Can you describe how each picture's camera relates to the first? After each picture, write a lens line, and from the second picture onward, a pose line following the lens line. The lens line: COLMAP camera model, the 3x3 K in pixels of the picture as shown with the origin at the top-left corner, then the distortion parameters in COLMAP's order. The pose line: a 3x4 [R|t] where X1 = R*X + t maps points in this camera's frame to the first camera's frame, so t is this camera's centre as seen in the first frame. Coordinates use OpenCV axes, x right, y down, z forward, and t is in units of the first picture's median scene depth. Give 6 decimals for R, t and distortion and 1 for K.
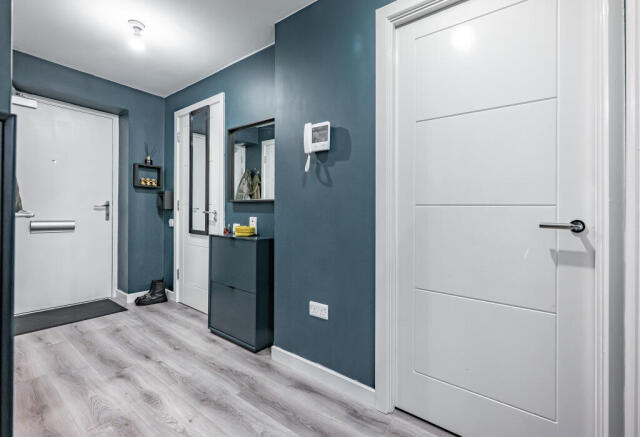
lens RADIAL K [[302.5, 0, 306.2], [0, 302.5, 211.5], [0, 0, 1]] dist [-0.000097, -0.000152]
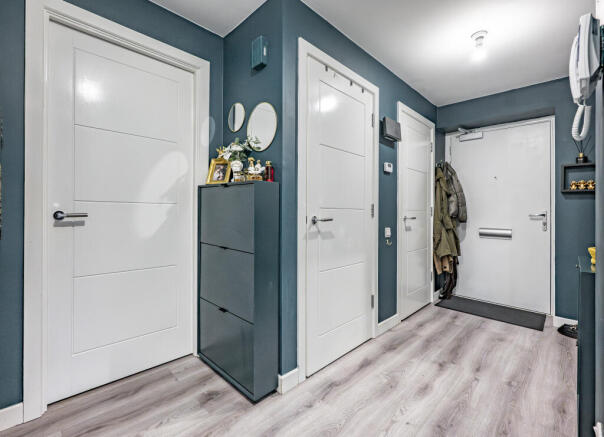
lens RADIAL K [[271.5, 0, 302.0], [0, 271.5, 218.5], [0, 0, 1]] dist [-0.001519, -0.000519]
pose [[-0.125056, -0.000408, -0.992150, 0.392121], [-0.013488, 0.999908, 0.001289, -0.000457], [0.992058, 0.013544, -0.125050, 0.508998]]
